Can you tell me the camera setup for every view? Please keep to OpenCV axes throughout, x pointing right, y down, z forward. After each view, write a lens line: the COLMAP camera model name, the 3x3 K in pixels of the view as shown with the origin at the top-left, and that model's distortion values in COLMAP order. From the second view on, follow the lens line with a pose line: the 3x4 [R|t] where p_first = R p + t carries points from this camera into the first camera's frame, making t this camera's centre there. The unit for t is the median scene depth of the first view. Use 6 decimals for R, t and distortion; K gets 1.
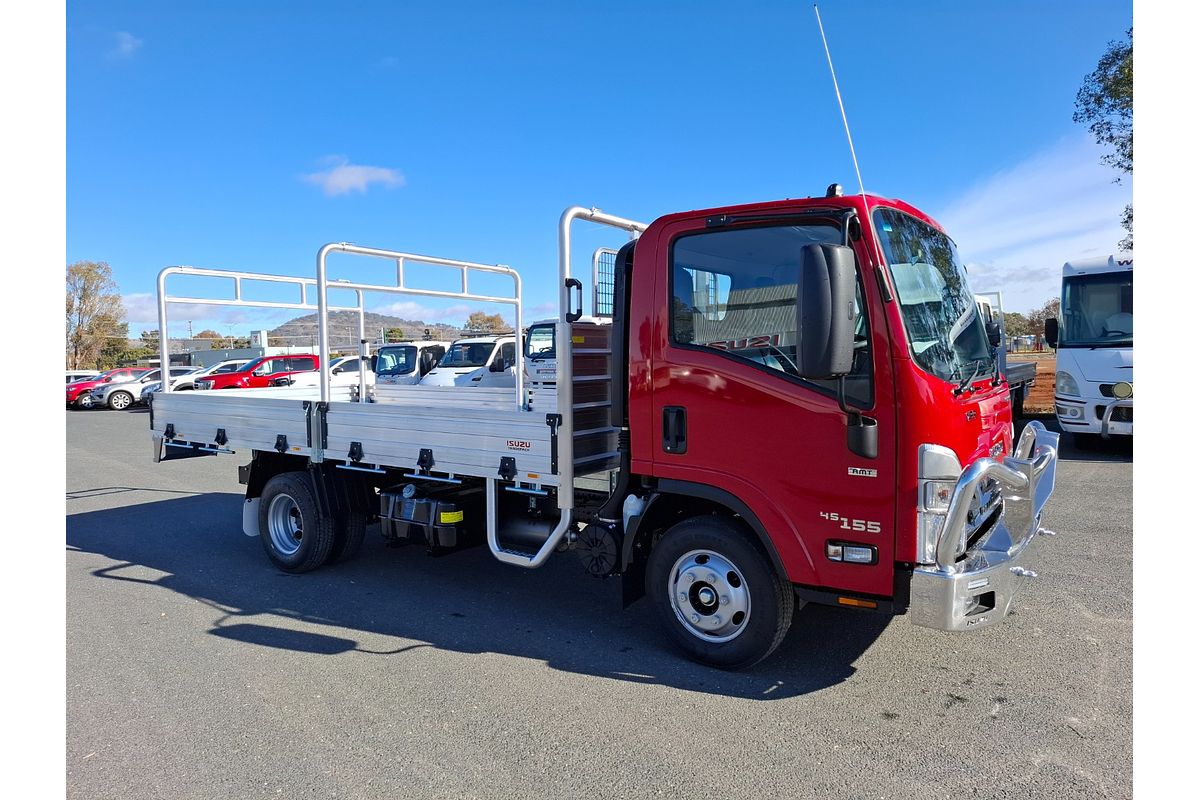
lens RADIAL K [[740.6, 0, 601.2], [0, 740.6, 395.9], [0, 0, 1]] dist [0.088798, -0.106393]
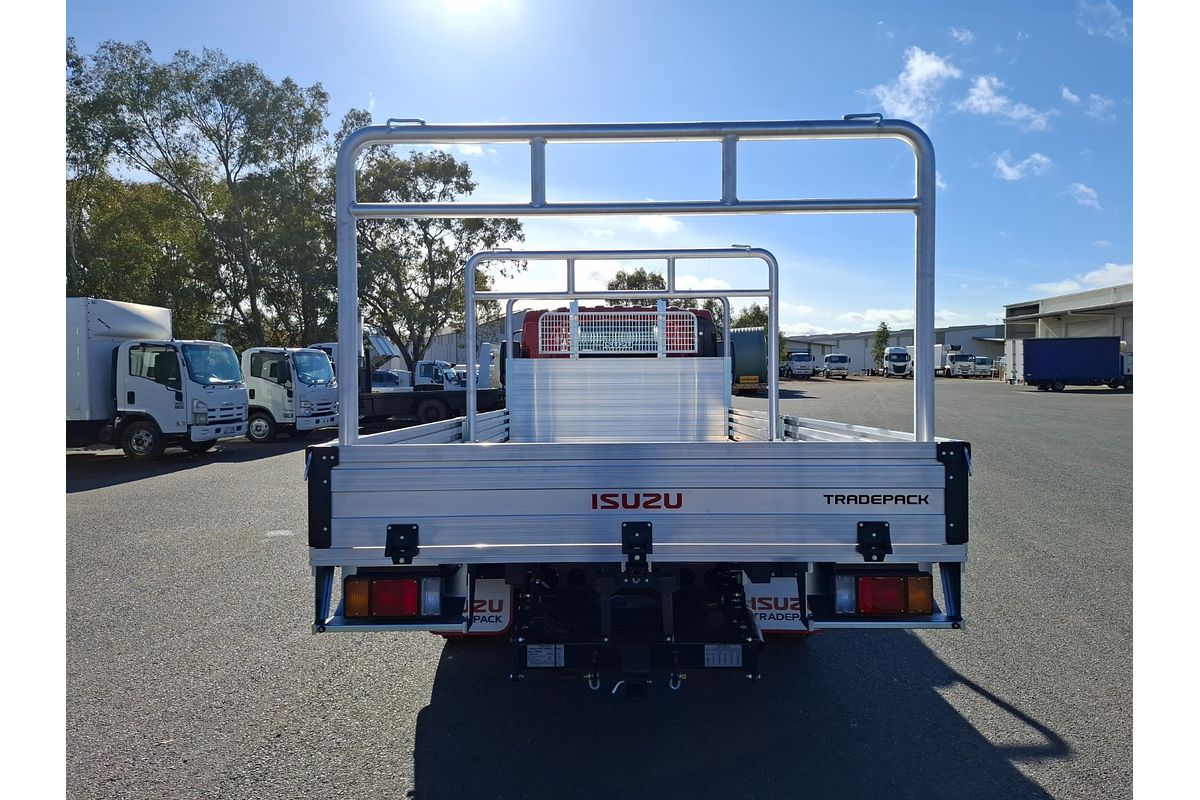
lens RADIAL K [[730.8, 0, 622.4], [0, 730.8, 387.1], [0, 0, 1]] dist [0.064567, -0.057658]
pose [[-0.585496, 0.013396, 0.810565, -1.268185], [0.056167, 0.998131, 0.024075, -0.079238], [-0.808727, 0.059623, -0.585154, 2.143406]]
